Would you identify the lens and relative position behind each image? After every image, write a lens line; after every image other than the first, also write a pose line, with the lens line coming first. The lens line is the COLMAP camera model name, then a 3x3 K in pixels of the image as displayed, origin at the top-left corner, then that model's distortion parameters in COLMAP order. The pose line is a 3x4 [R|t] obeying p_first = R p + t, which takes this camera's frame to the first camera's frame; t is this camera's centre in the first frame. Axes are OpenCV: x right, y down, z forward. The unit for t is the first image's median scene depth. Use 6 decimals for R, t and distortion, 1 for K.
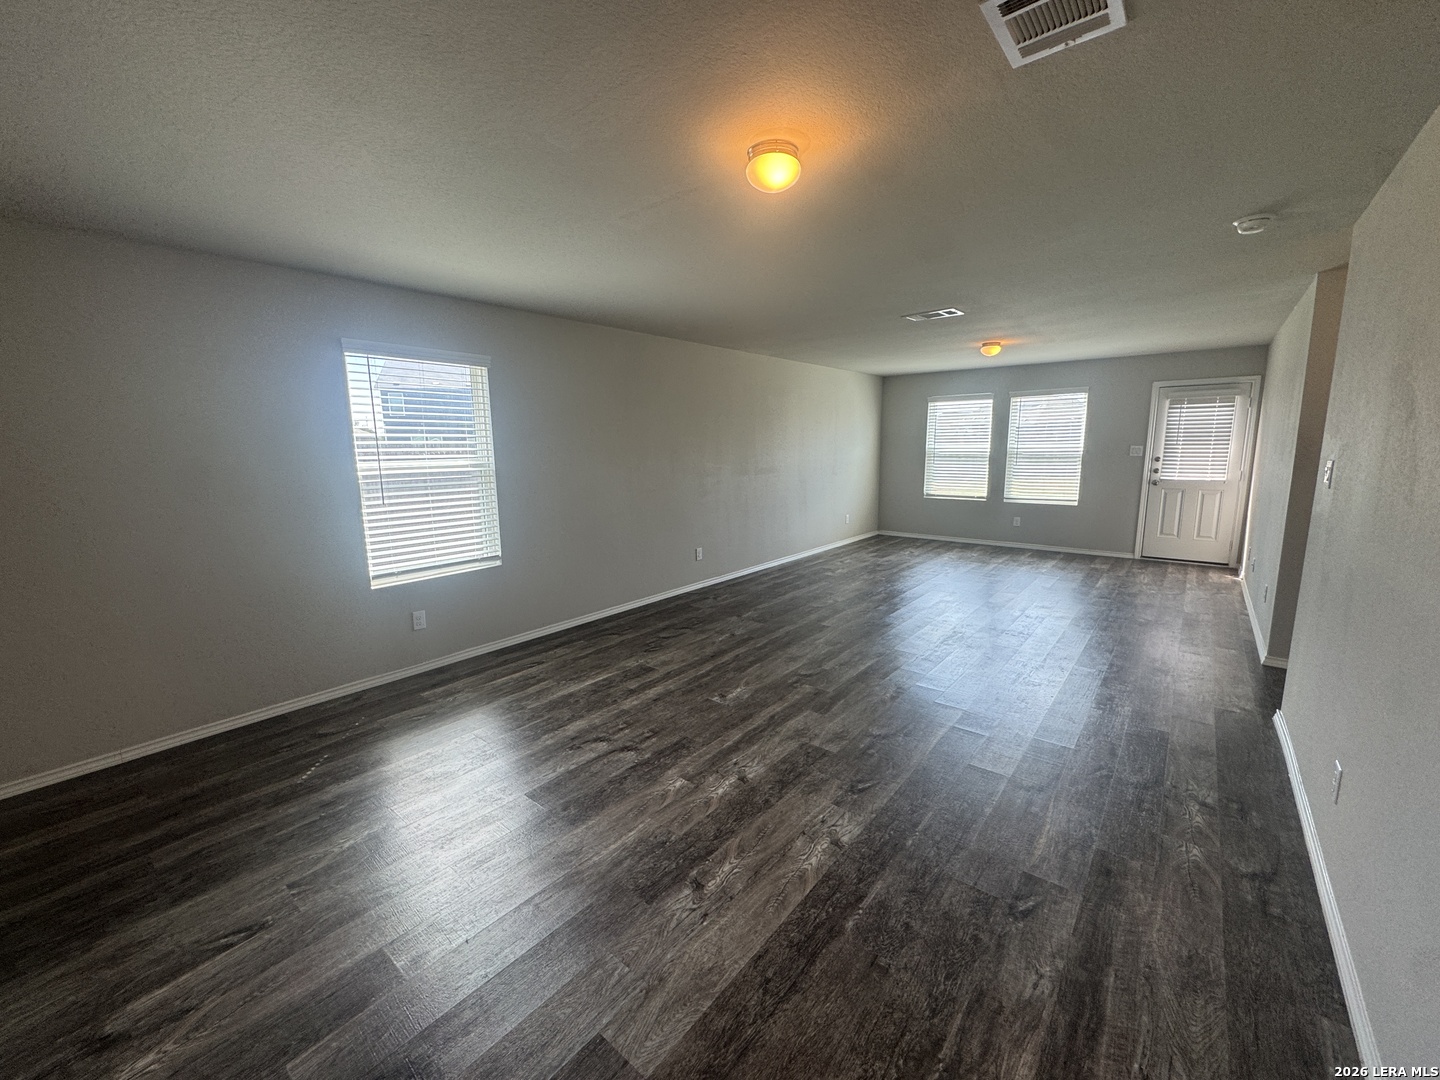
lens RADIAL K [[578.7, 0, 710.9], [0, 578.7, 534.6], [0, 0, 1]] dist [-0.003374, 0.000710]
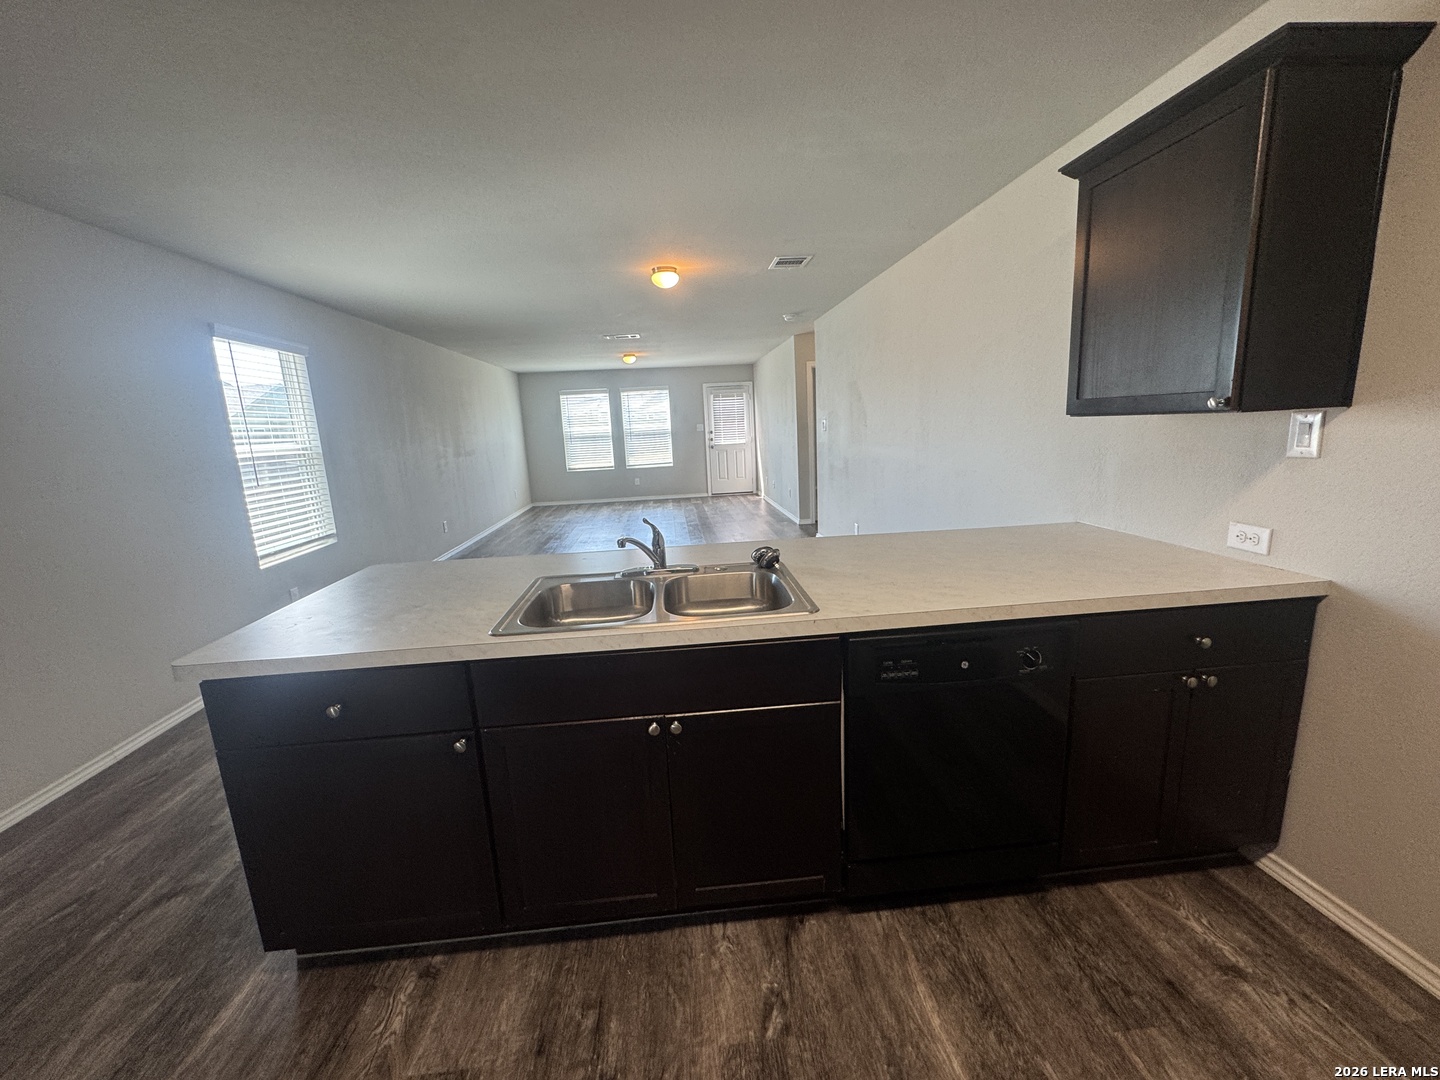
lens RADIAL K [[578.7, 0, 717.4], [0, 578.7, 534.6], [0, 0, 1]] dist [-0.003374, 0.000710]
pose [[0.710881, -0.153021, 0.686464, -0.373364], [0.147190, 0.986799, 0.067545, 0.044503], [-0.687738, 0.053024, 0.724020, -0.161682]]
